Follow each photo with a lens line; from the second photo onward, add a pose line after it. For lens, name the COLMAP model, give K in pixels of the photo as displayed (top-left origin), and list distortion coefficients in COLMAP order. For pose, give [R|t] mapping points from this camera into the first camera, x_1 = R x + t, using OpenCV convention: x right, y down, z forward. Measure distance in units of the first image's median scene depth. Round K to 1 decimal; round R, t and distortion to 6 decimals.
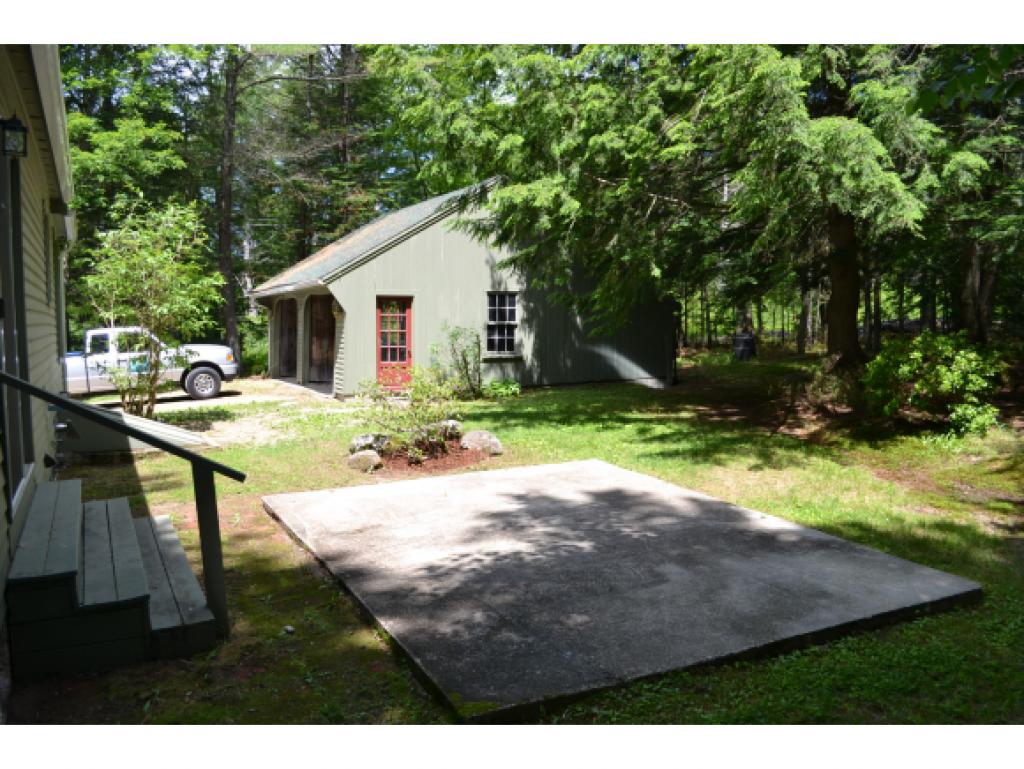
lens RADIAL K [[808.3, 0, 511.8], [0, 808.3, 384.3], [0, 0, 1]] dist [0.009396, 0.000218]
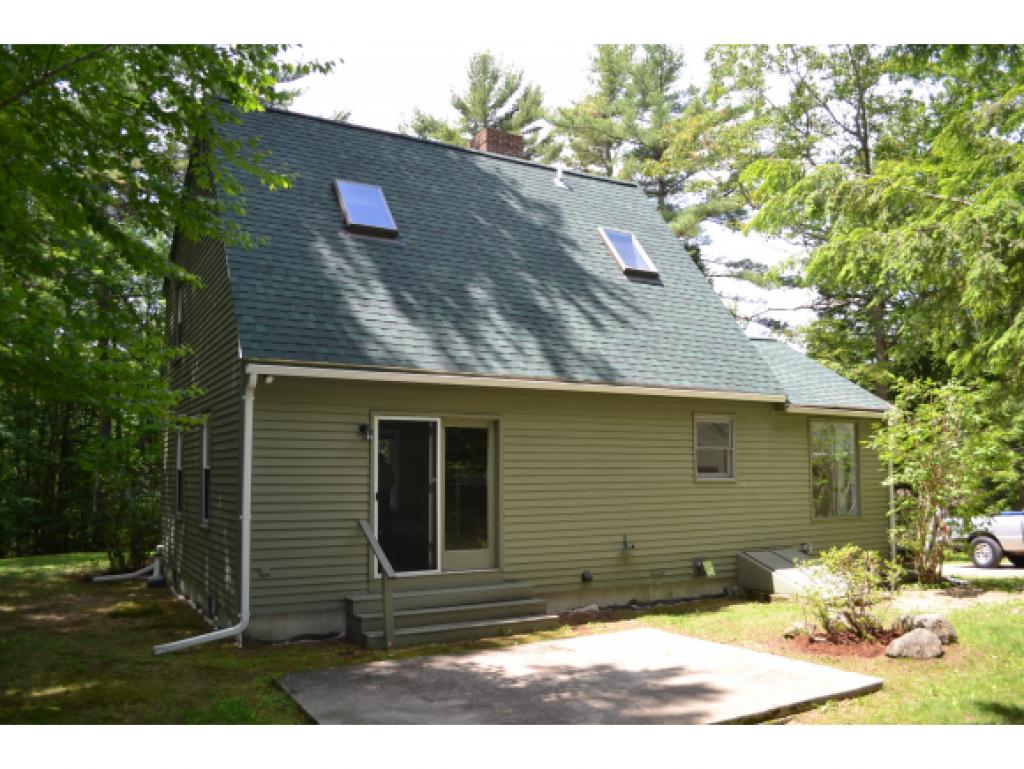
lens RADIAL K [[808.3, 0, 512.1], [0, 808.3, 385.5], [0, 0, 1]] dist [0.009396, 0.000218]
pose [[0.032429, -0.104492, -0.993997, 1.373617], [-0.061077, 0.992454, -0.106322, -0.137574], [0.997606, 0.064159, 0.025802, 0.876710]]
